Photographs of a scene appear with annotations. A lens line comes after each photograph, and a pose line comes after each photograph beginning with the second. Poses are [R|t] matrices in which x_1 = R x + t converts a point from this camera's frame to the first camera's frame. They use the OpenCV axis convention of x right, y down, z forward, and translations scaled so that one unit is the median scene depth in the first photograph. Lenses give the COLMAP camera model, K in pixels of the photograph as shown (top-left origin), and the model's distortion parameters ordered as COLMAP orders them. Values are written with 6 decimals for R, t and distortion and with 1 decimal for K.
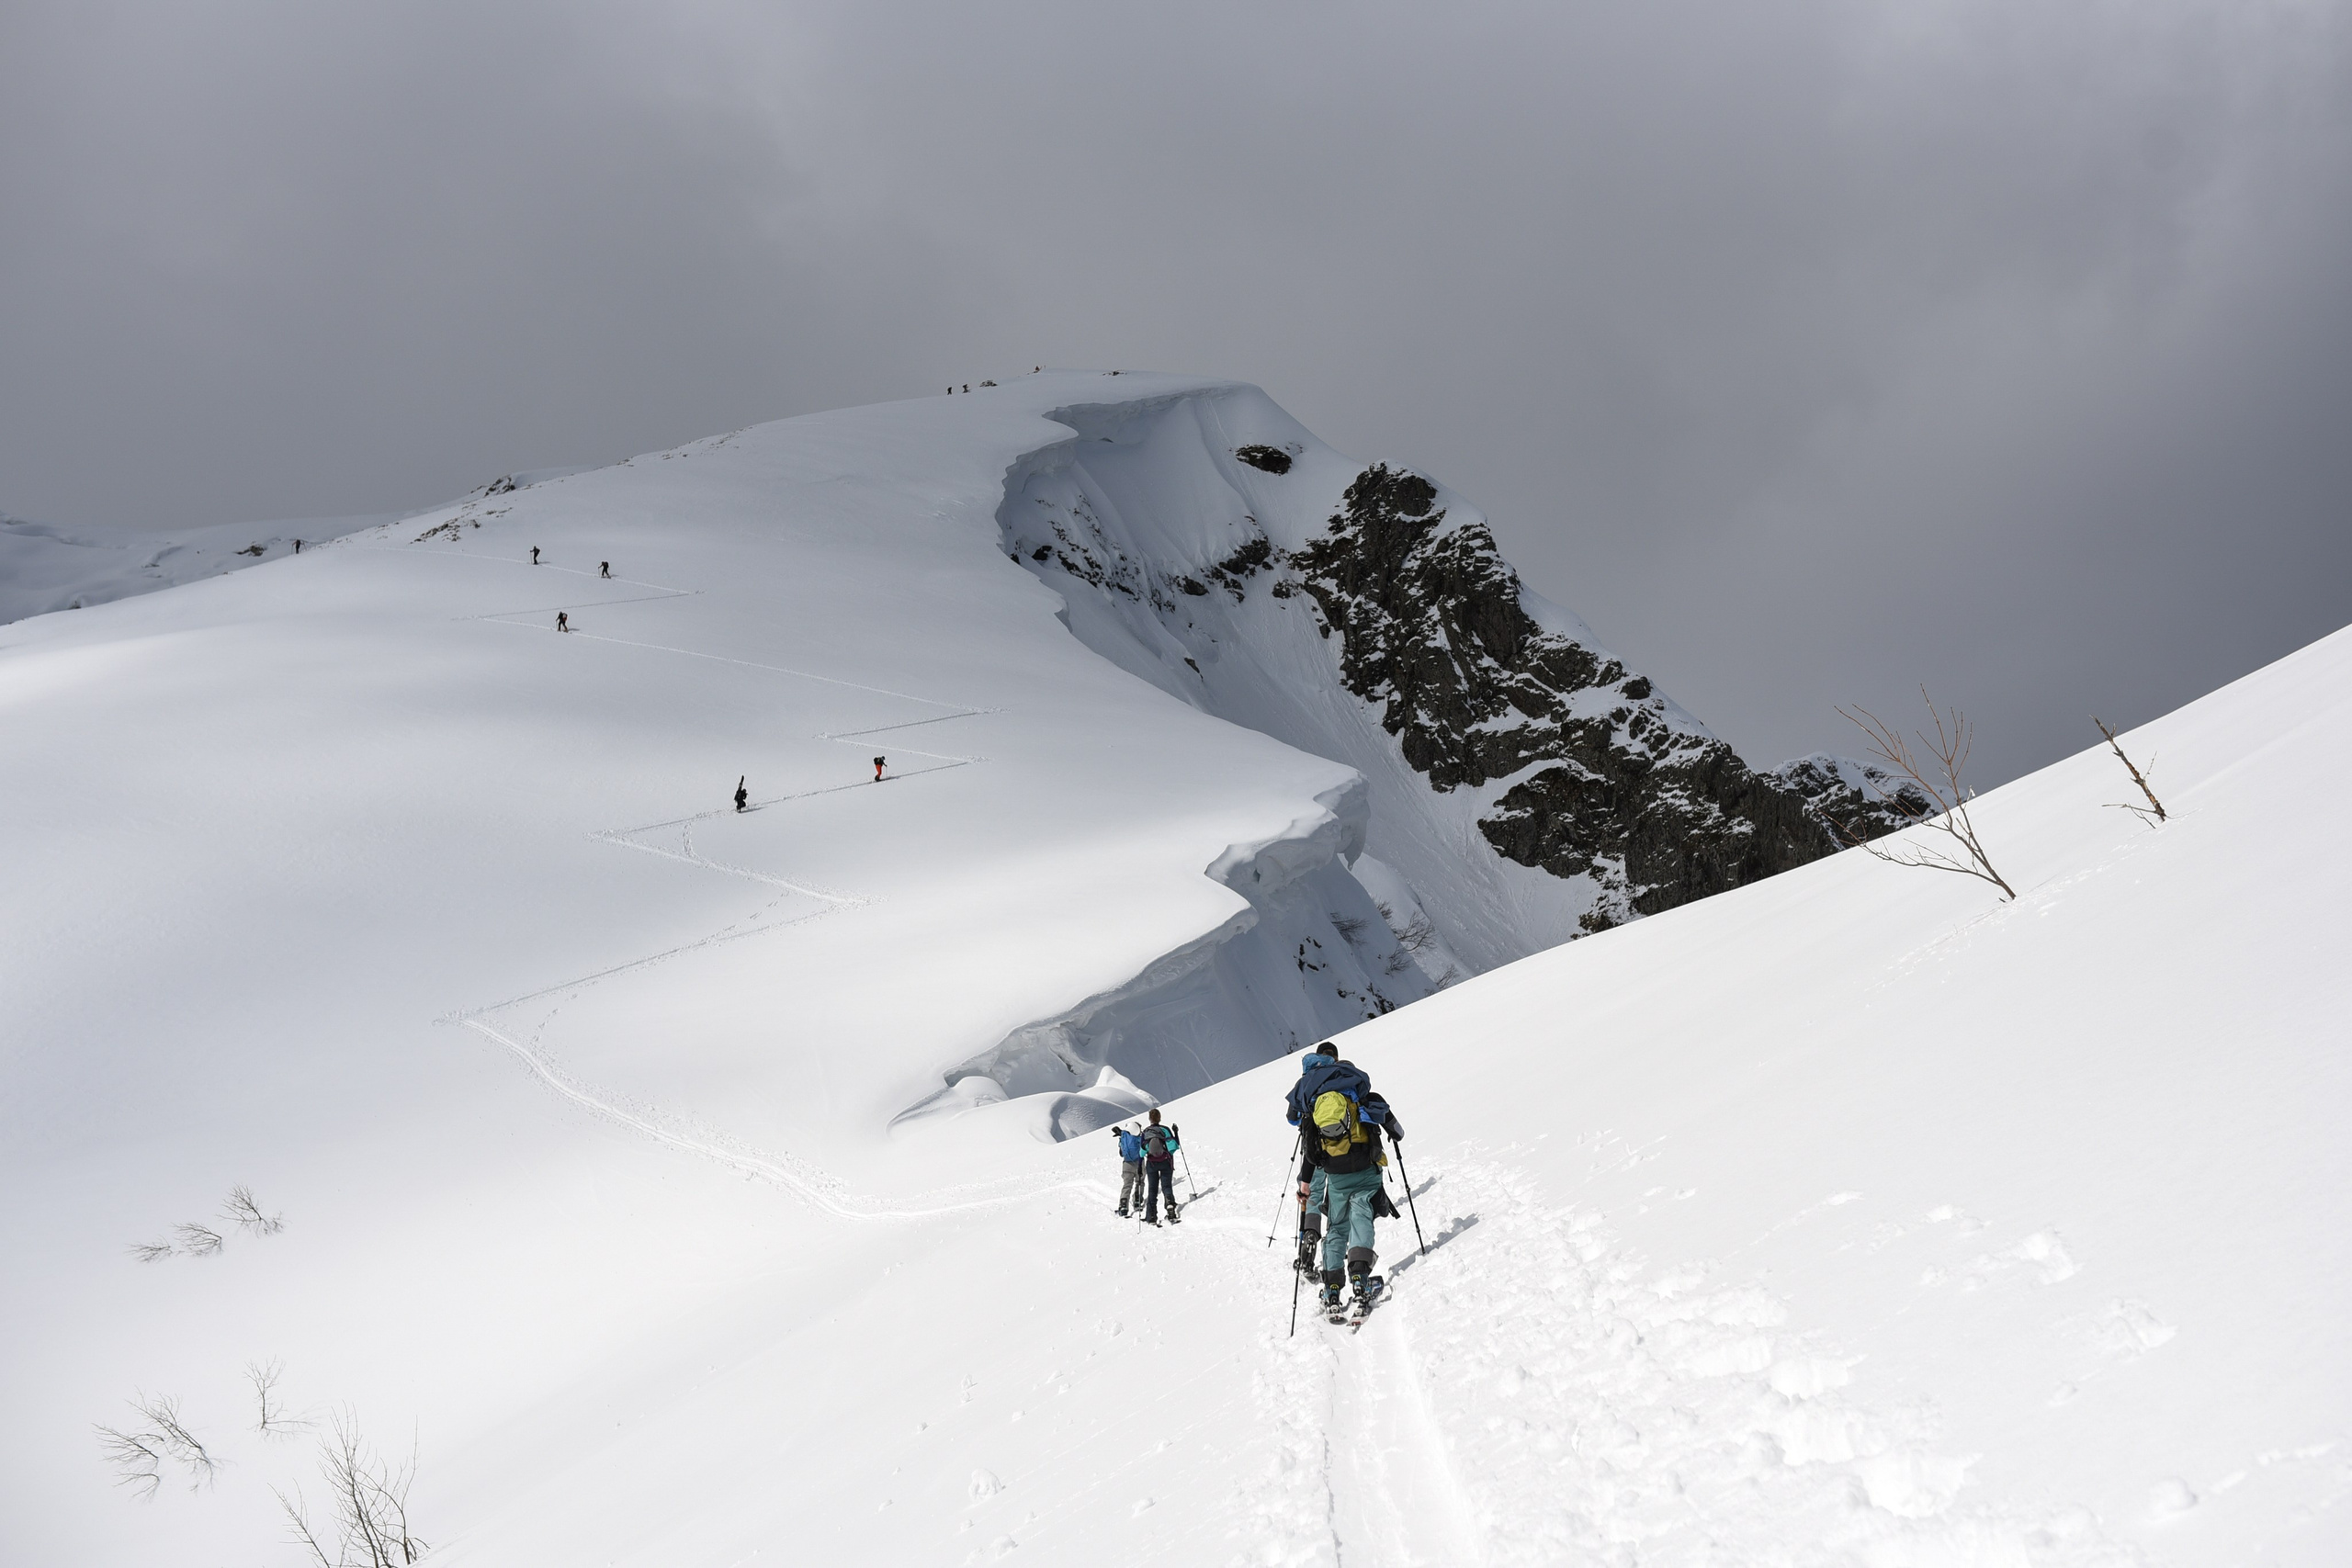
lens RADIAL K [[2278.5, 0, 1177.8], [0, 2278.5, 785.0], [0, 0, 1]] dist [-0.051545, 0.000000]
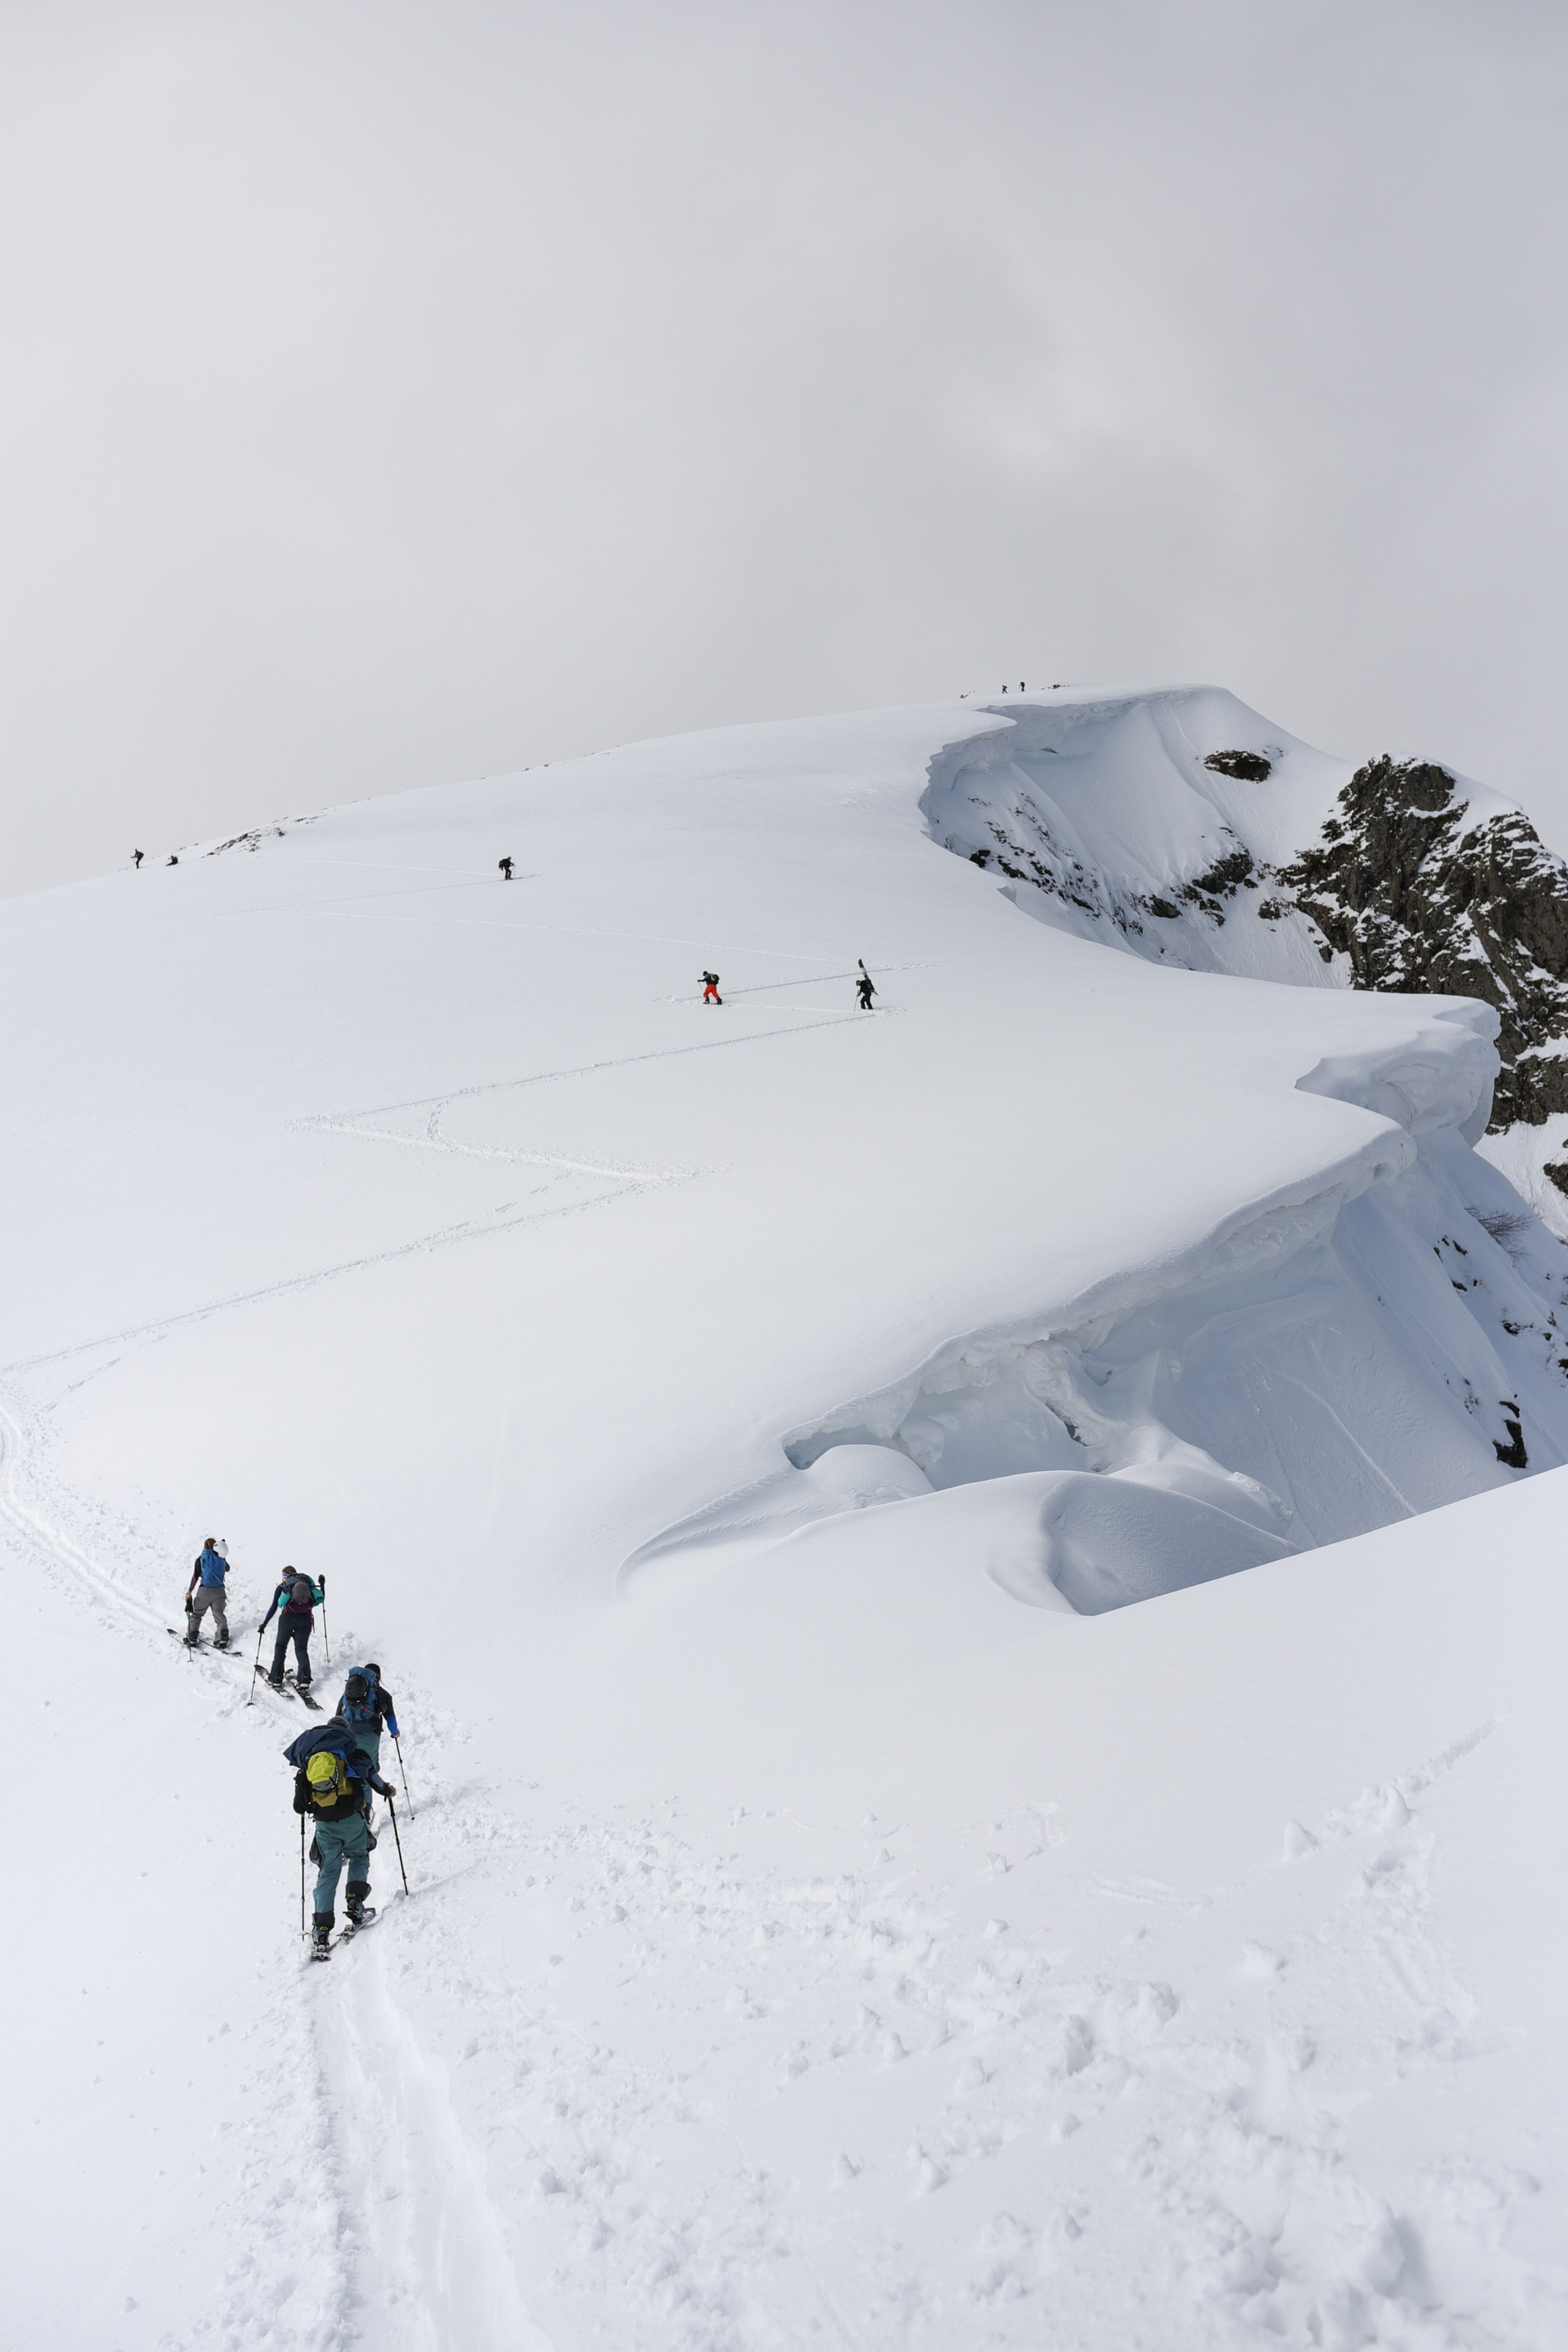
lens RADIAL K [[2278.7, 0, 784.0], [0, 2278.7, 1174.8], [0, 0, 1]] dist [-0.051545, 0.000000]
pose [[0.988259, -0.038042, -0.147973, -0.011437], [0.034924, 0.999111, -0.023616, 0.026530], [0.148740, 0.018171, 0.988709, 0.175016]]
